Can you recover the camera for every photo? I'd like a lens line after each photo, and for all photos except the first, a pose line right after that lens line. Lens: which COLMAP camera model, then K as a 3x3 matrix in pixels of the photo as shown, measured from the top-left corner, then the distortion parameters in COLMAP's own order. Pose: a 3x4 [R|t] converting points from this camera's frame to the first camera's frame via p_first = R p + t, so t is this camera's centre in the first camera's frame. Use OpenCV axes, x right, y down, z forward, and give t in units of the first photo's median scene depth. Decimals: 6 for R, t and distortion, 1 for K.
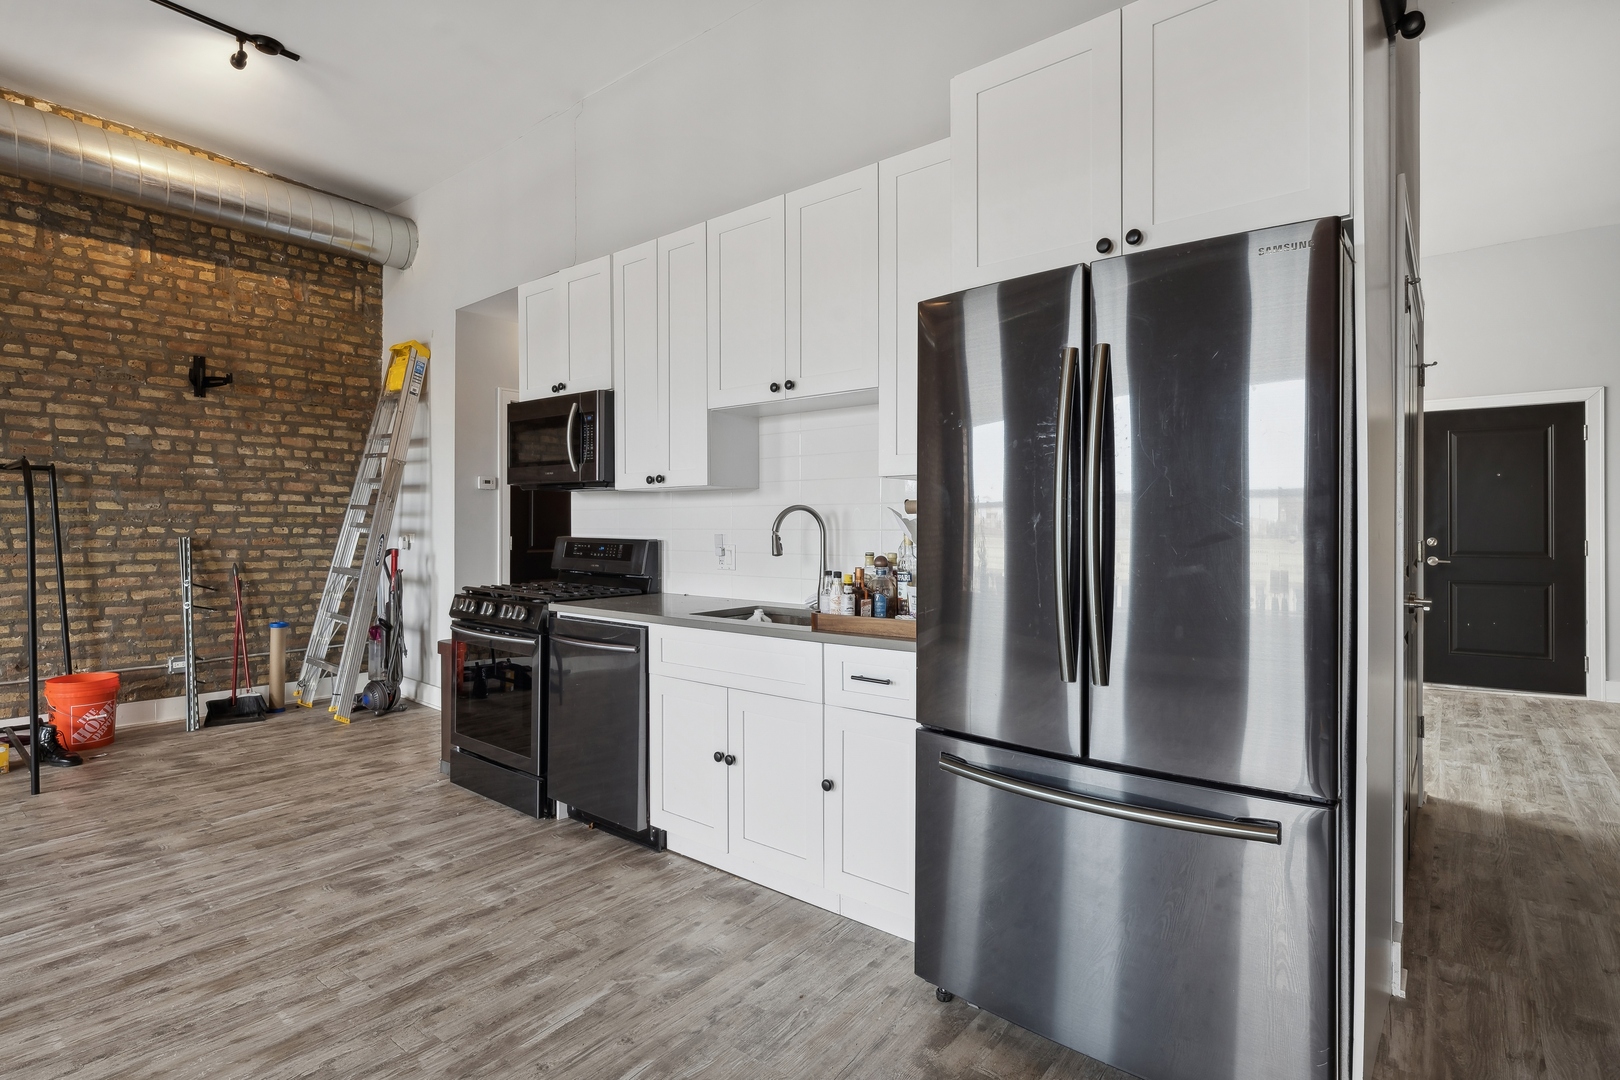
lens RADIAL K [[794.2, 0, 809.1], [0, 794.2, 527.3], [0, 0, 1]] dist [-0.003761, -0.000593]
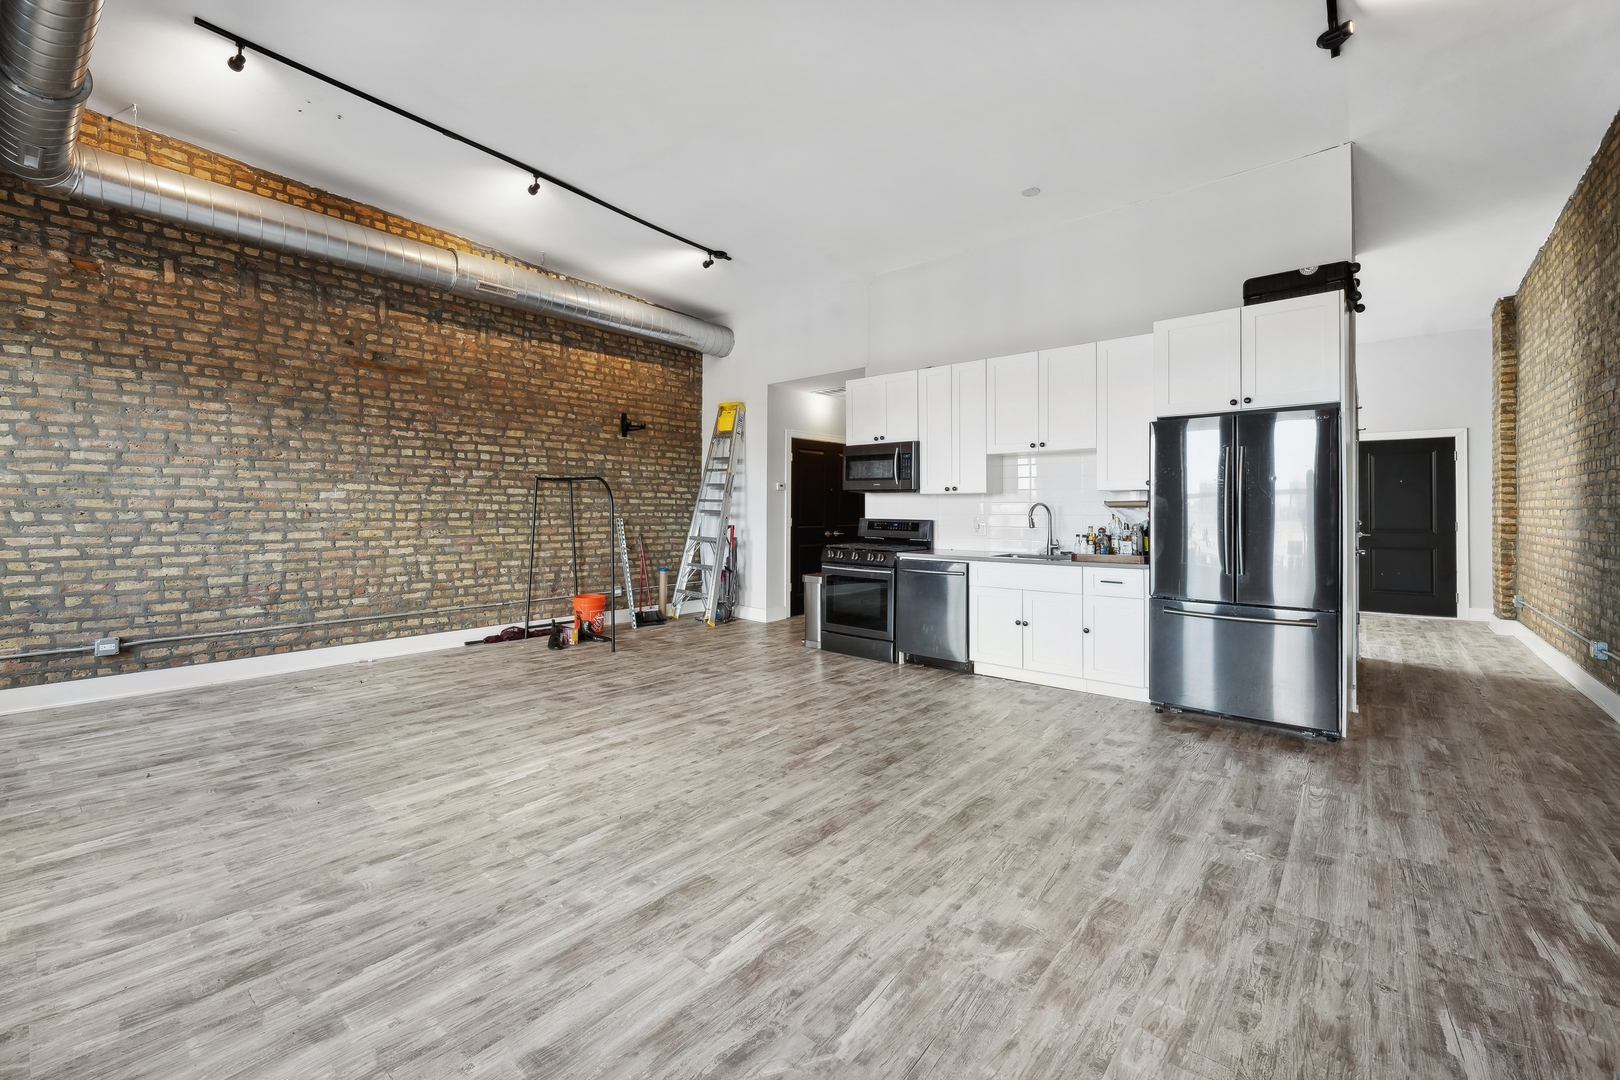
lens RADIAL K [[620.1, 0, 837.1], [0, 620.1, 507.7], [0, 0, 1]] dist [0.002817, 0.000155]
pose [[0.999529, 0.000794, -0.030664, -0.285554], [-0.000988, 0.999979, -0.006339, -0.002484], [0.030658, 0.006367, 0.999510, -0.361234]]
